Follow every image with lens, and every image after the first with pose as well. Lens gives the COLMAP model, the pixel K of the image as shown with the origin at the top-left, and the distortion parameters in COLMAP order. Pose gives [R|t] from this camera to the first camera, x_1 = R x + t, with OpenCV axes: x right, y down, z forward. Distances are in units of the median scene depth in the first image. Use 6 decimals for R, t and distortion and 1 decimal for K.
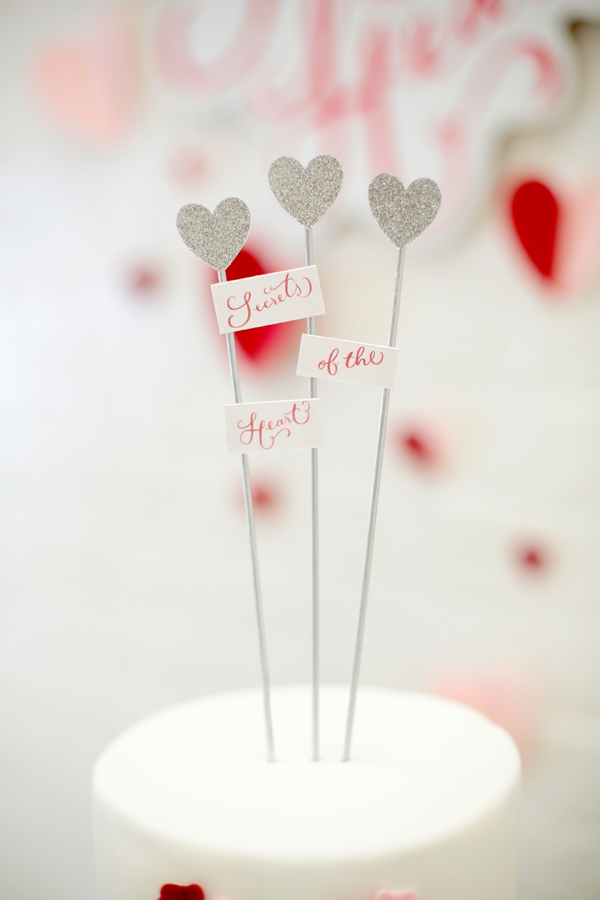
lens RADIAL K [[1275.2, 0, 300.0], [0, 1275.2, 450.0], [0, 0, 1]] dist [-0.147594, 0.012594]
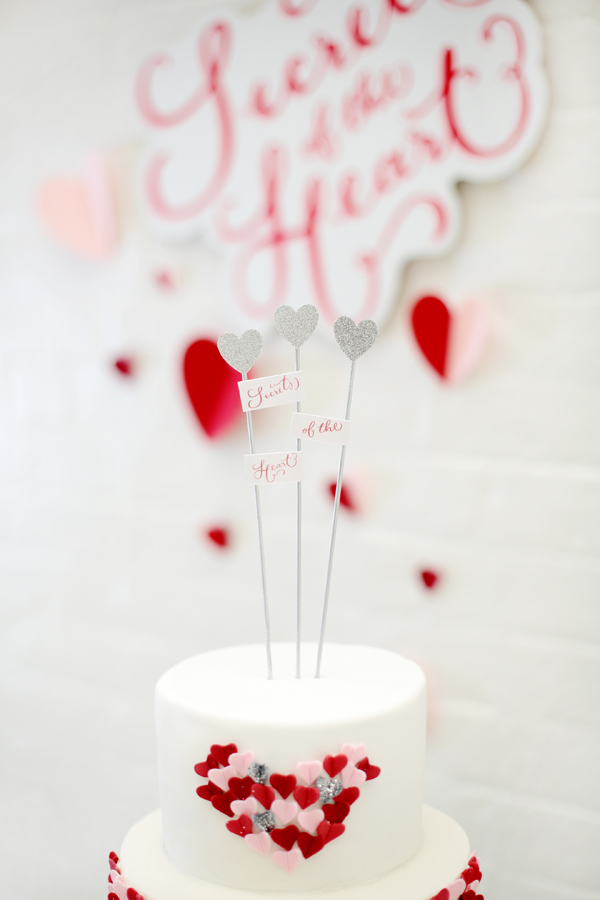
lens RADIAL K [[1275.2, 0, 300.0], [0, 1275.2, 450.0], [0, 0, 1]] dist [-0.147594, 0.012594]
pose [[0.996394, 0.005060, 0.084698, -0.128150], [-0.000445, 0.998518, -0.054414, 0.047558], [-0.084848, 0.054180, 0.994920, -0.637870]]
